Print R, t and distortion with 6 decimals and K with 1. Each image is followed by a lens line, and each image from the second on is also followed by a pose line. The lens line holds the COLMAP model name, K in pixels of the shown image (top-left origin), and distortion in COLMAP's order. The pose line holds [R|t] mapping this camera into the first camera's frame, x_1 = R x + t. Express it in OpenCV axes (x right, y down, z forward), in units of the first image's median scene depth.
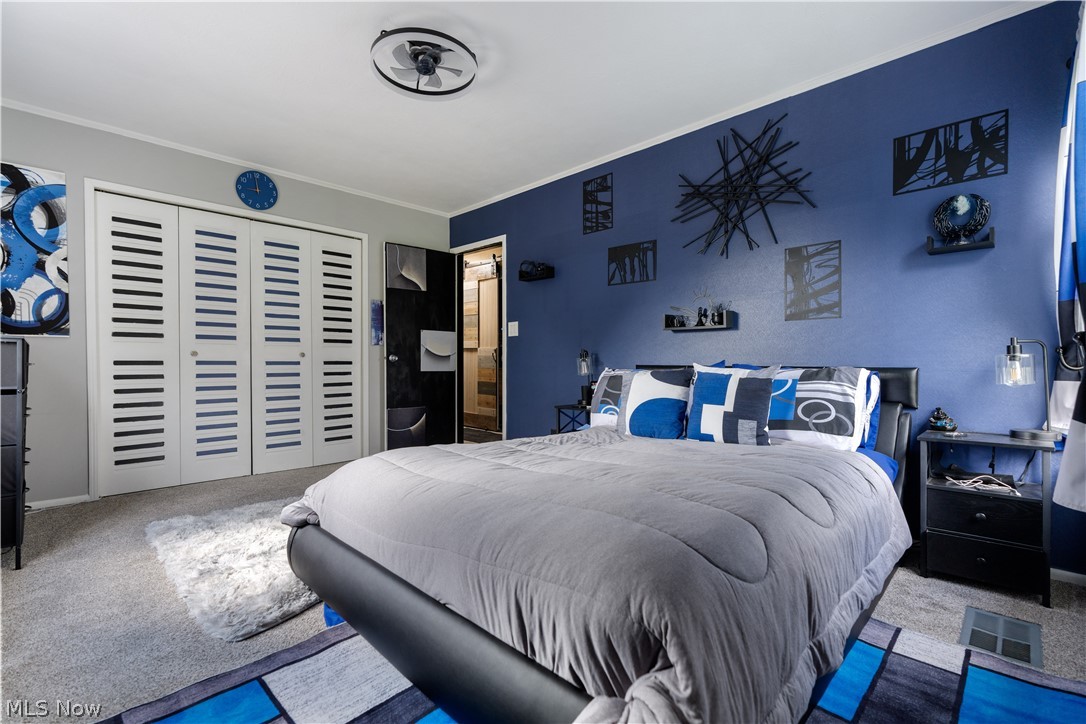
lens RADIAL K [[489.7, 0, 545.4], [0, 489.7, 364.1], [0, 0, 1]] dist [-0.003685, 0.001892]
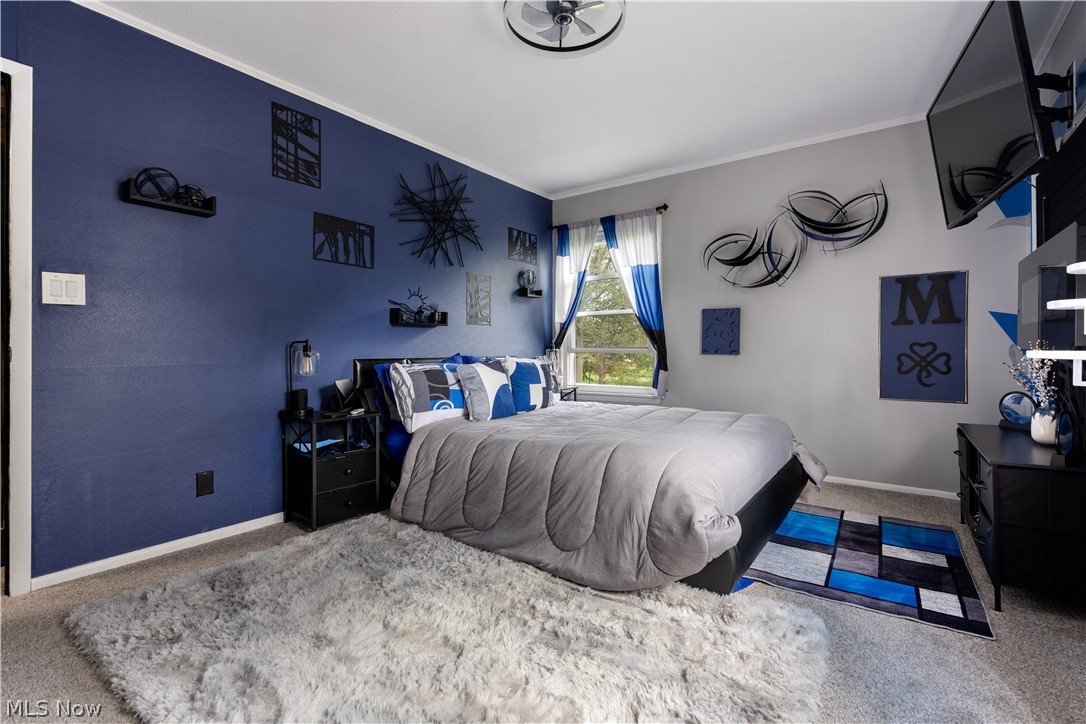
lens RADIAL K [[489.7, 0, 541.7], [0, 489.7, 345.9], [0, 0, 1]] dist [-0.003685, 0.001892]
pose [[-0.135650, 0.003994, 0.990749, -0.730482], [0.006138, 0.999976, -0.003191, -0.017378], [-0.990738, 0.005649, -0.135672, 0.780302]]
